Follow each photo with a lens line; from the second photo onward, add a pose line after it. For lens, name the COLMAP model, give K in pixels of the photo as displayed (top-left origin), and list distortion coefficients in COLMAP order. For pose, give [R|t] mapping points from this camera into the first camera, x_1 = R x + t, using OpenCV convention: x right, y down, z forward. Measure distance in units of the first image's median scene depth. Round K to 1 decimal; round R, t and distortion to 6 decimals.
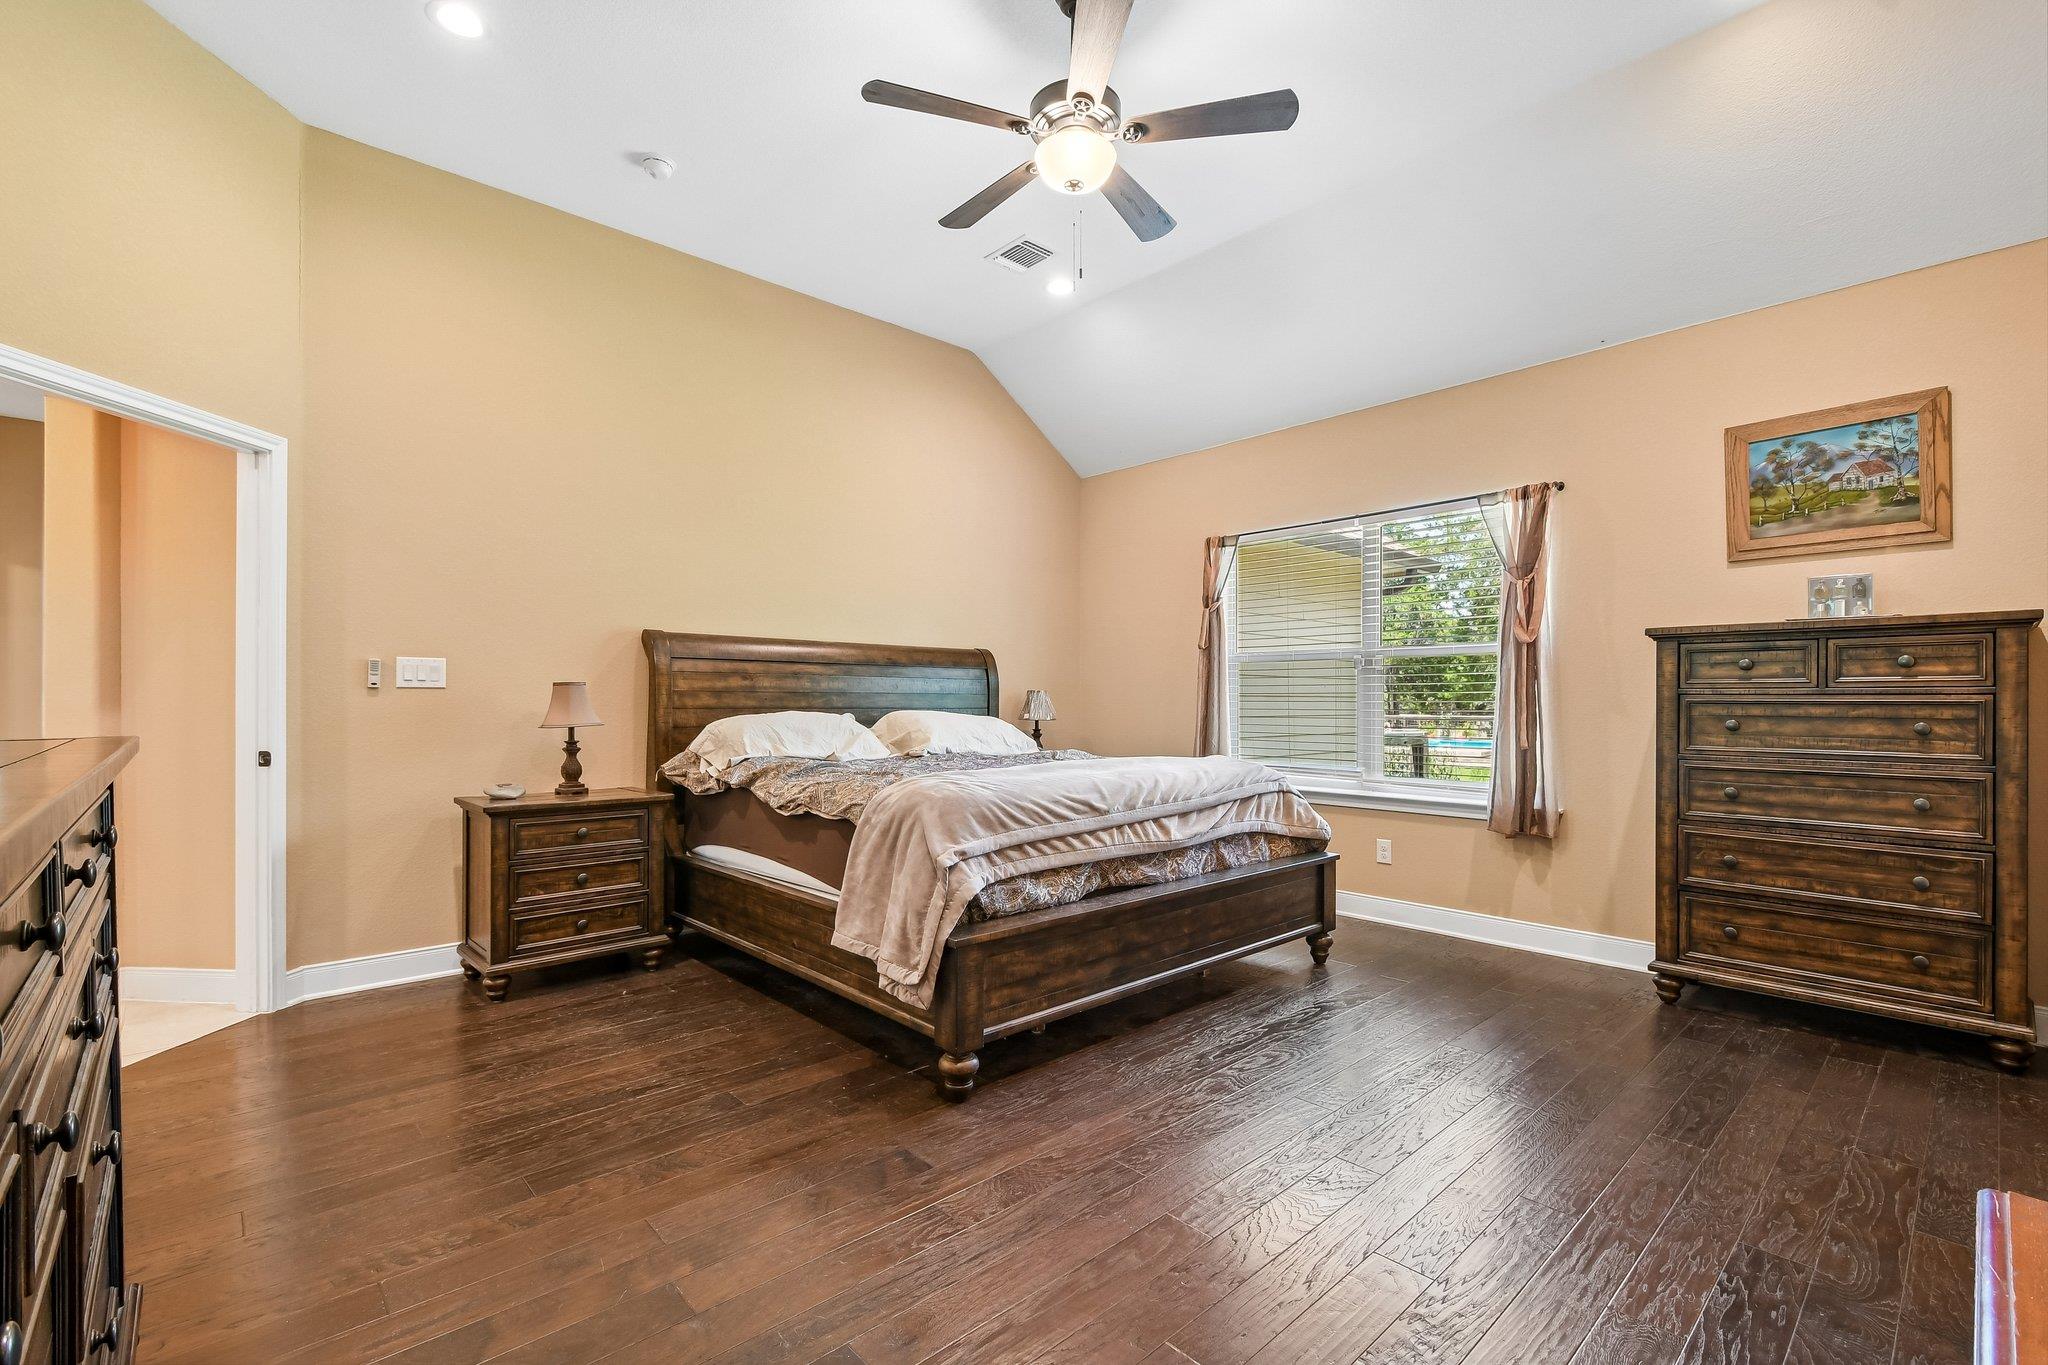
lens RADIAL K [[901.3, 0, 1019.8], [0, 901.3, 701.6], [0, 0, 1]] dist [0.000037, -0.000271]
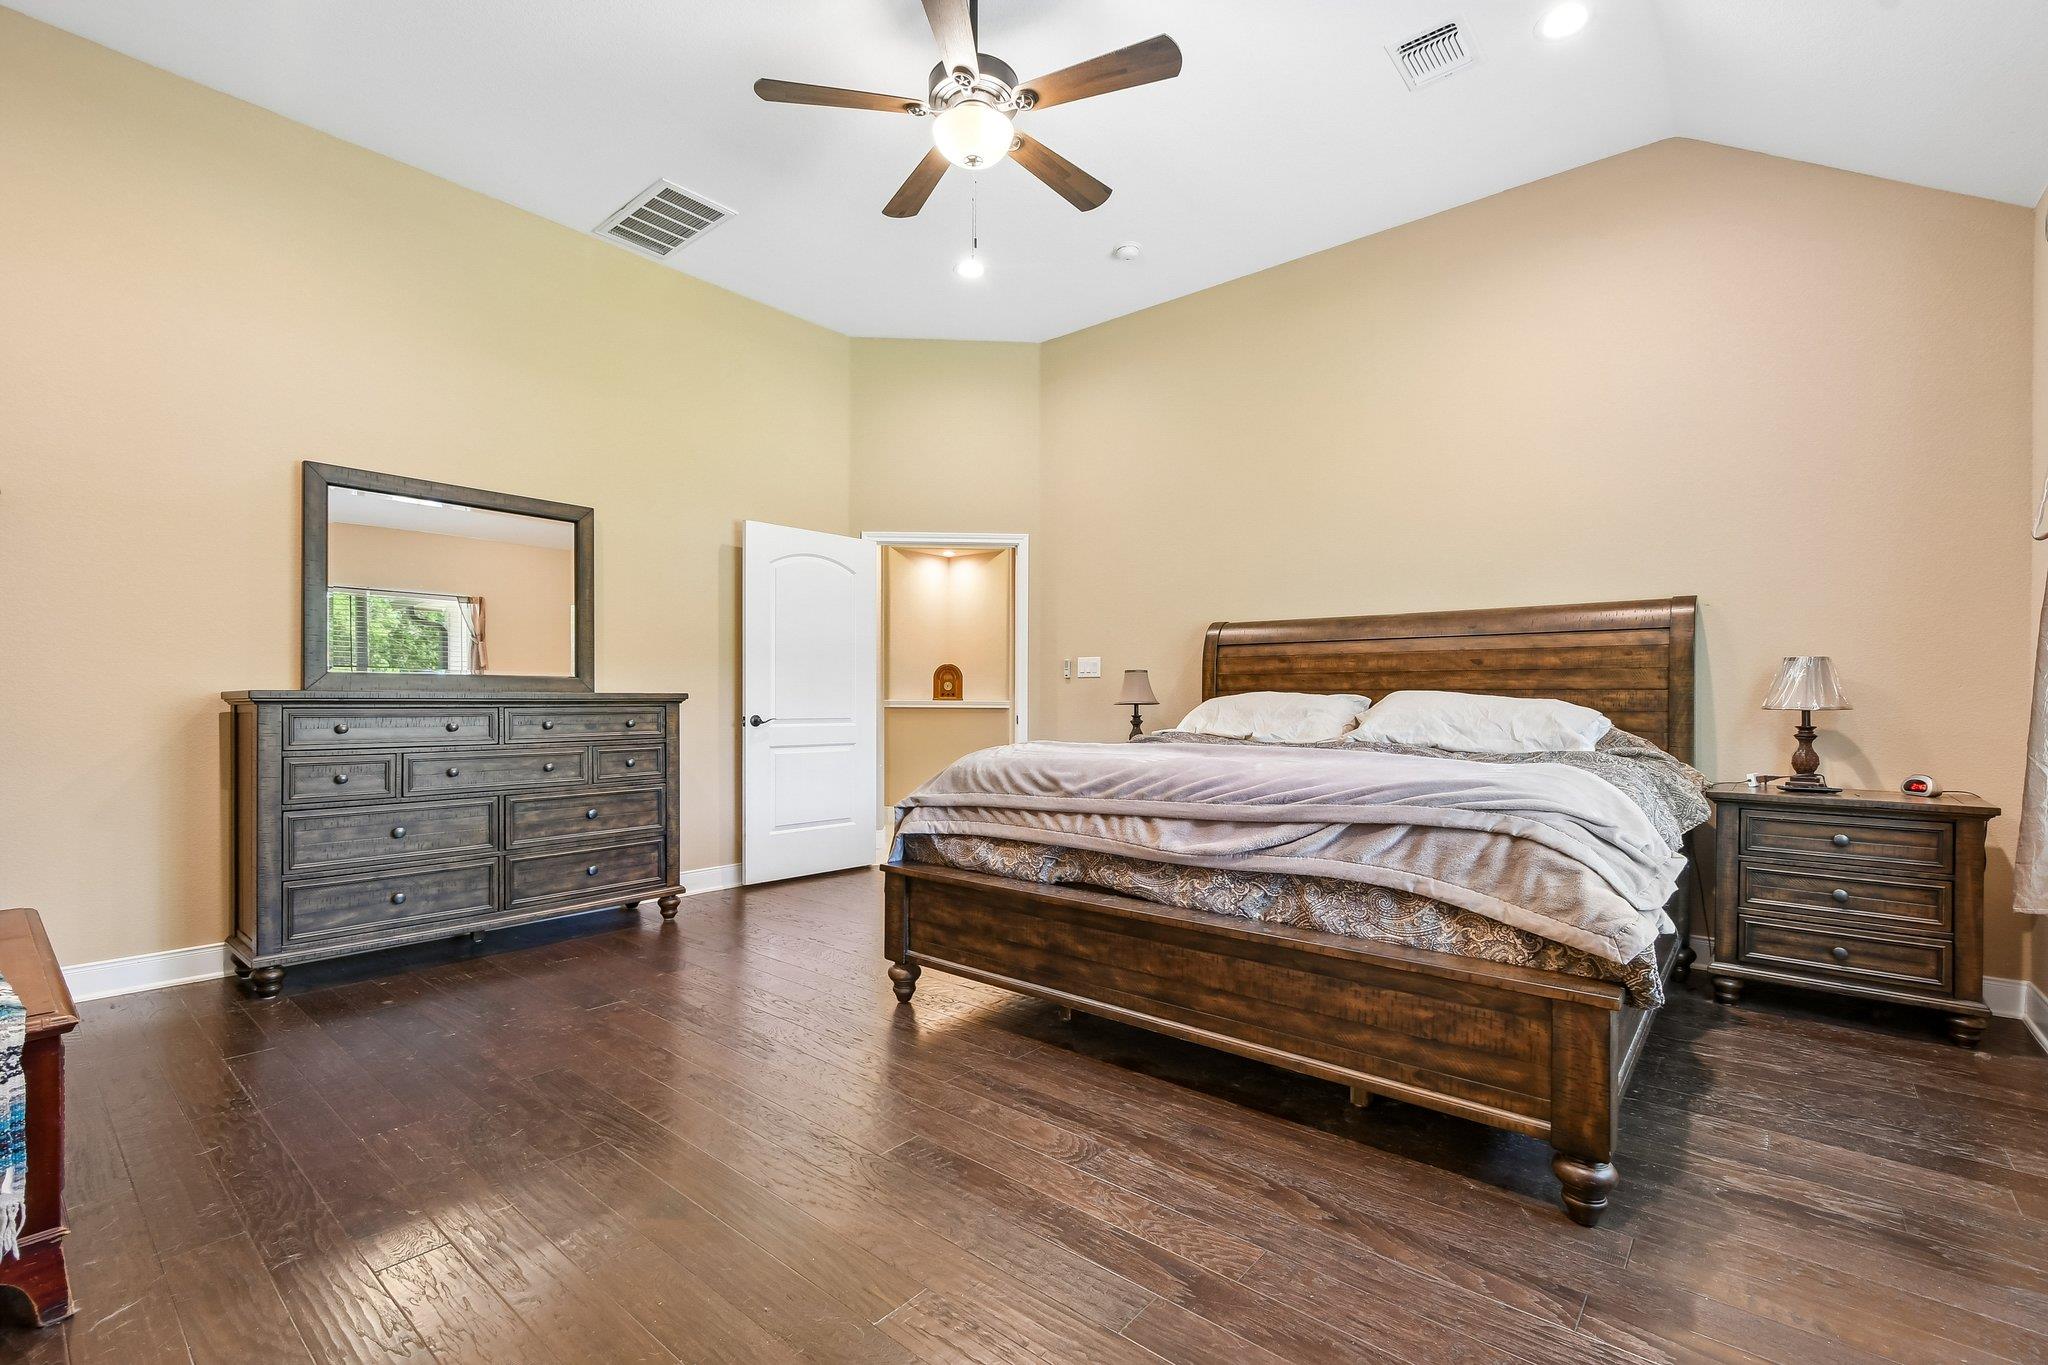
lens RADIAL K [[901.3, 0, 1019.8], [0, 901.3, 701.6], [0, 0, 1]] dist [0.000037, -0.000271]
pose [[0.123125, -0.001073, -0.992391, 0.923523], [-0.004327, 0.999989, -0.001618, 0.031916], [0.992382, 0.004493, 0.123119, 0.801575]]
